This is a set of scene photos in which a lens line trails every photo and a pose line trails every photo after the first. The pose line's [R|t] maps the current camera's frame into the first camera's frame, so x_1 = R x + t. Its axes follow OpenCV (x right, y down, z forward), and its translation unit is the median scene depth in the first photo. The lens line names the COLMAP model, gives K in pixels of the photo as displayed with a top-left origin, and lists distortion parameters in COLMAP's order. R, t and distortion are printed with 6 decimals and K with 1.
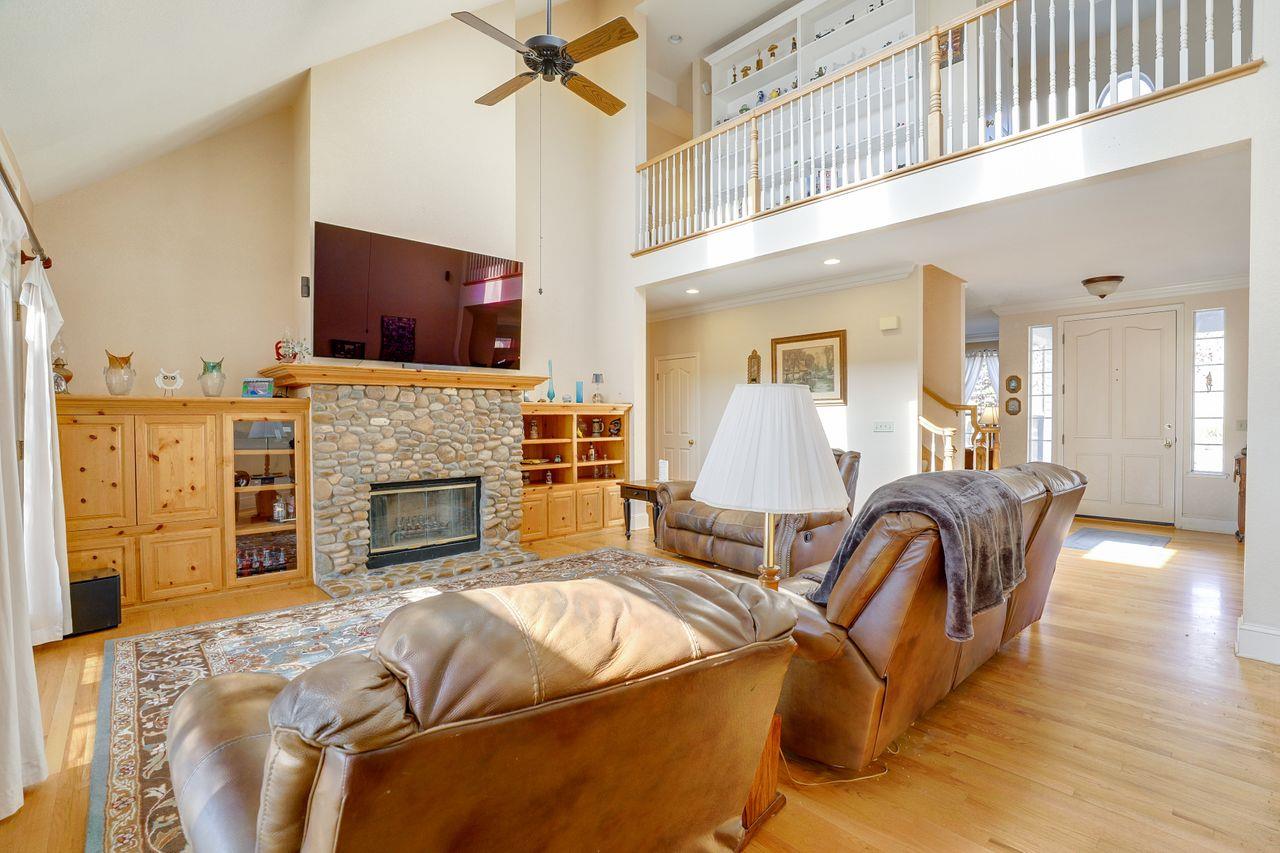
lens RADIAL K [[581.8, 0, 647.0], [0, 581.8, 425.3], [0, 0, 1]] dist [-0.023499, 0.000947]
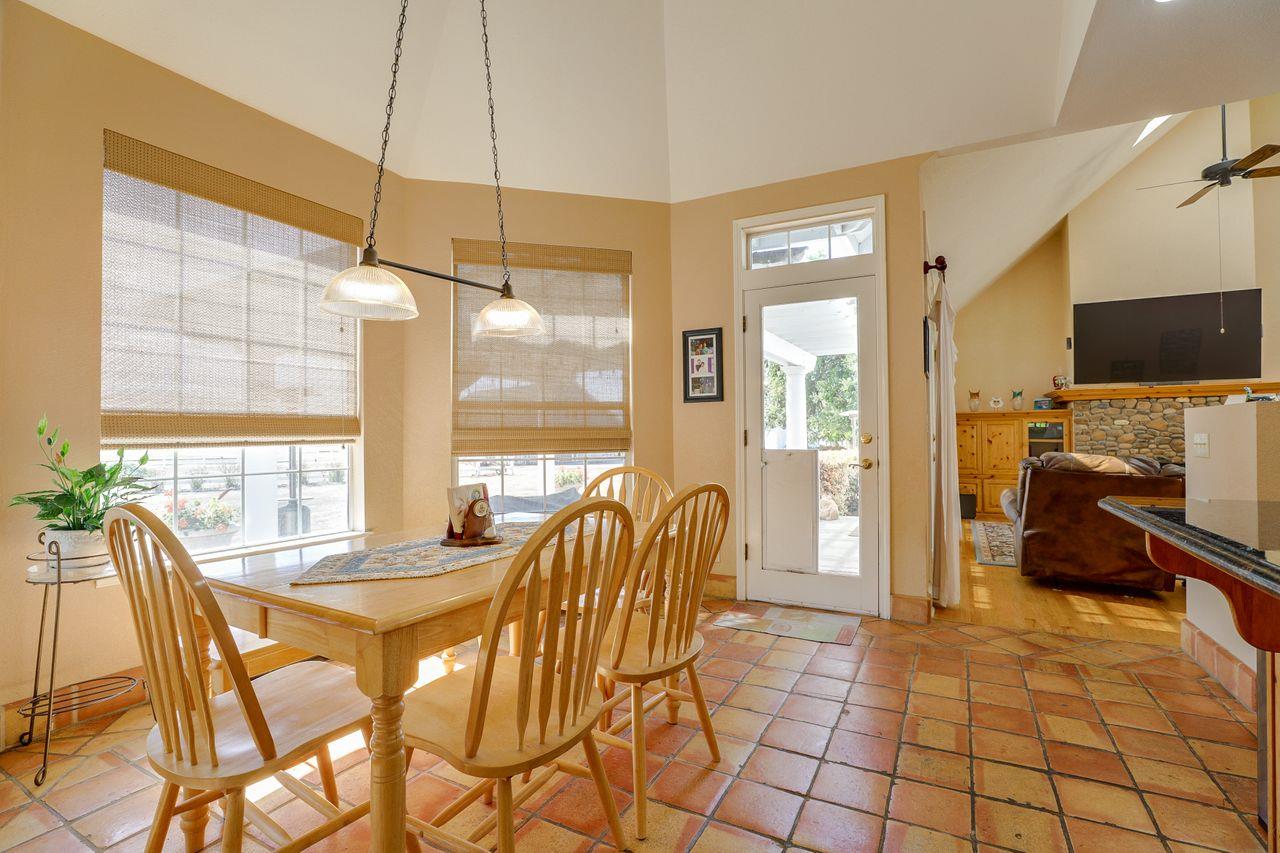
lens RADIAL K [[581.8, 0, 645.1], [0, 581.8, 428.9], [0, 0, 1]] dist [-0.023499, 0.000947]
pose [[0.329802, -0.011528, -0.943980, 0.583078], [-0.006930, 0.999869, -0.014632, 0.044189], [0.944025, 0.011367, 0.329679, -0.725123]]
